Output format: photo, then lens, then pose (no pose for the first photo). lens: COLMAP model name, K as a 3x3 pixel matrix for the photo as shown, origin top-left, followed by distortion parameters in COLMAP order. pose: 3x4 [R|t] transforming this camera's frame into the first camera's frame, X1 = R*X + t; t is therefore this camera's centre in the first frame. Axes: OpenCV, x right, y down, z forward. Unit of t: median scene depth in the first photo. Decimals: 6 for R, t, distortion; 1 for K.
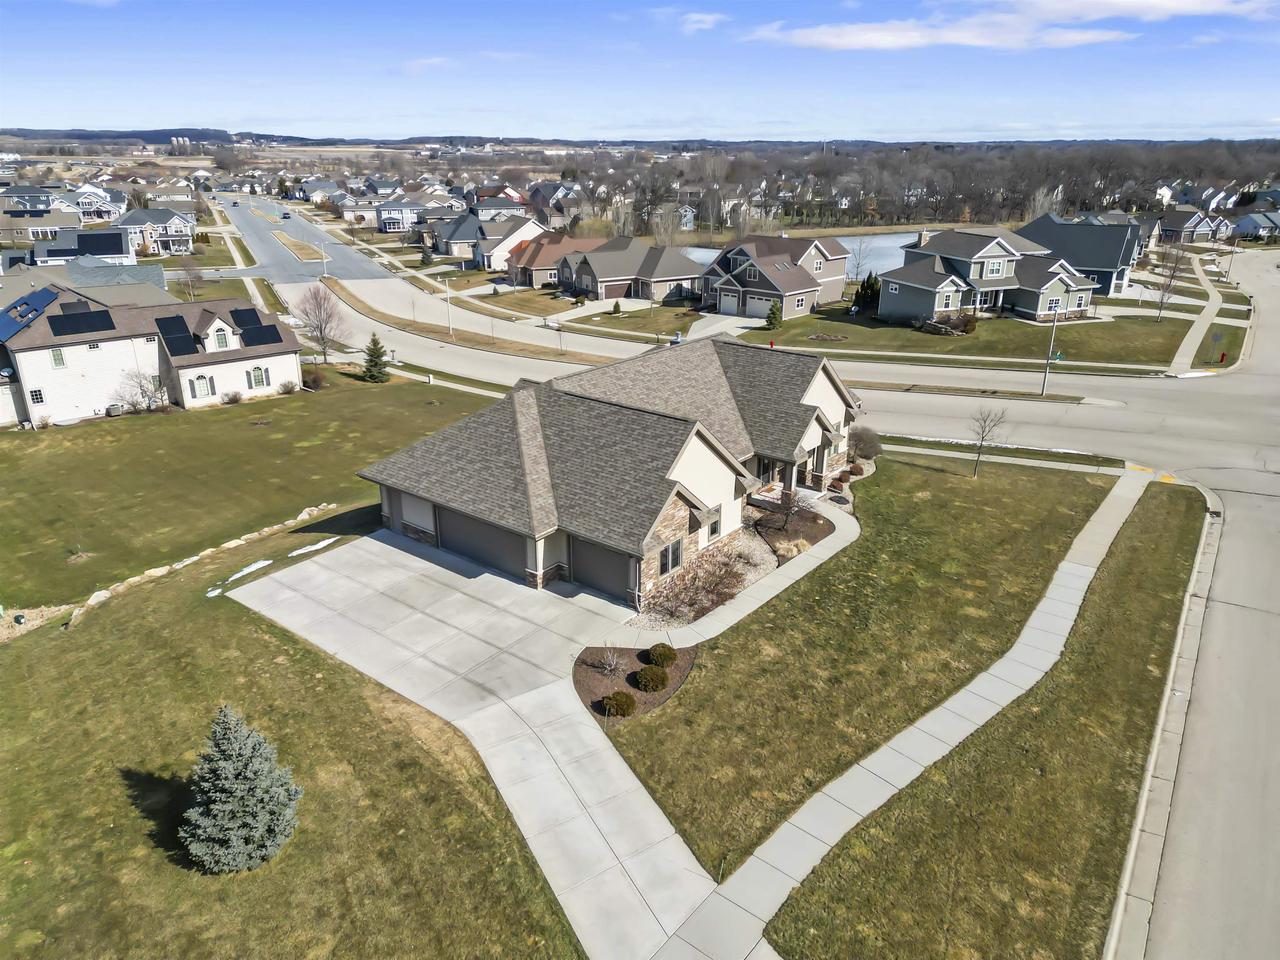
lens RADIAL K [[896.4, 0, 641.7], [0, 896.4, 483.9], [0, 0, 1]] dist [0.054267, -0.035602]
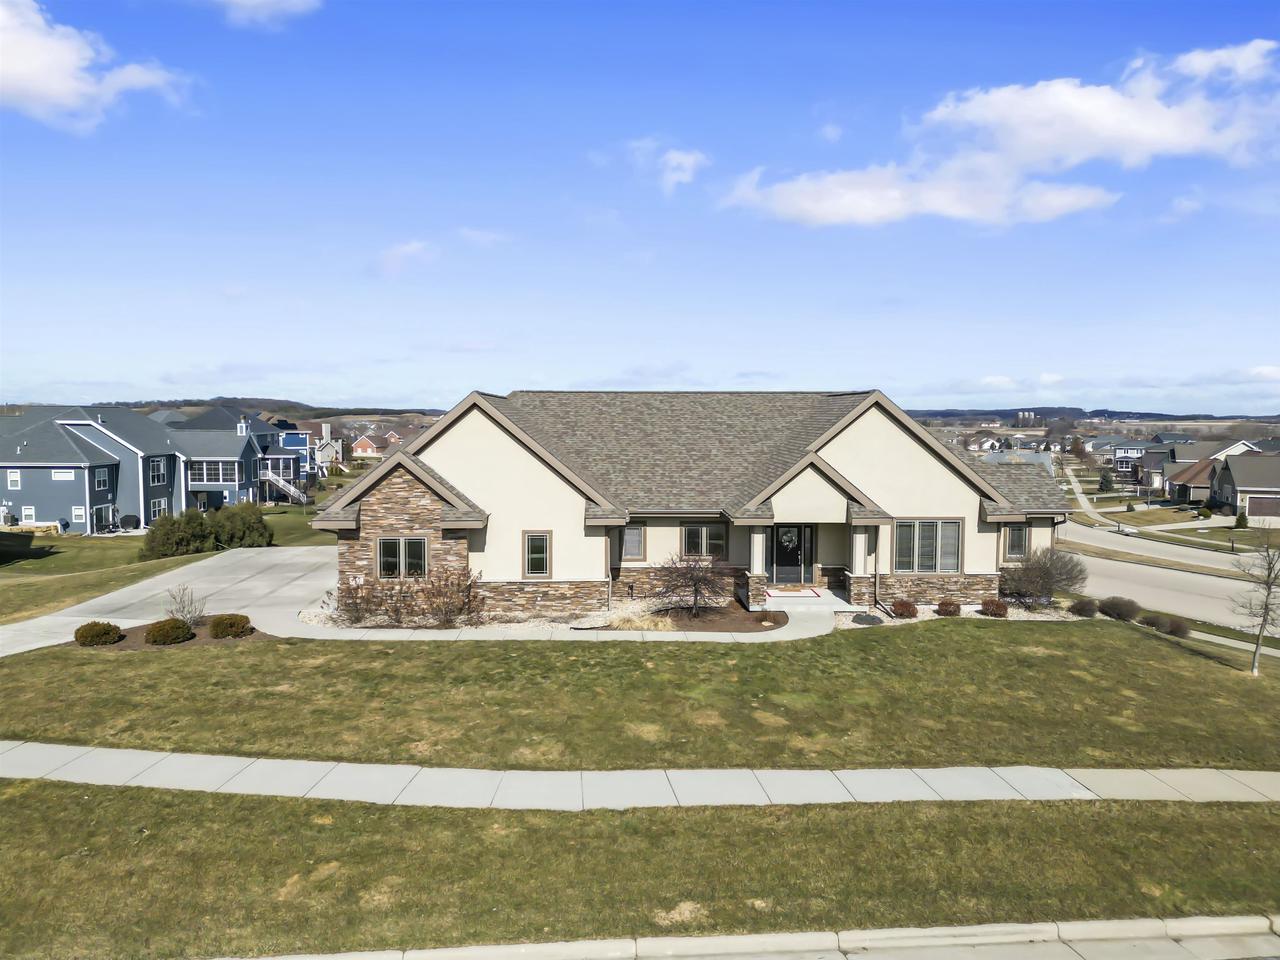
lens RADIAL K [[896.4, 0, 640.1], [0, 896.4, 479.7], [0, 0, 1]] dist [0.054267, -0.035602]
pose [[0.665628, 0.059859, -0.743879, 0.712086], [-0.266883, 0.949953, -0.162367, 0.085552], [0.696931, 0.306604, 0.648291, 0.589717]]
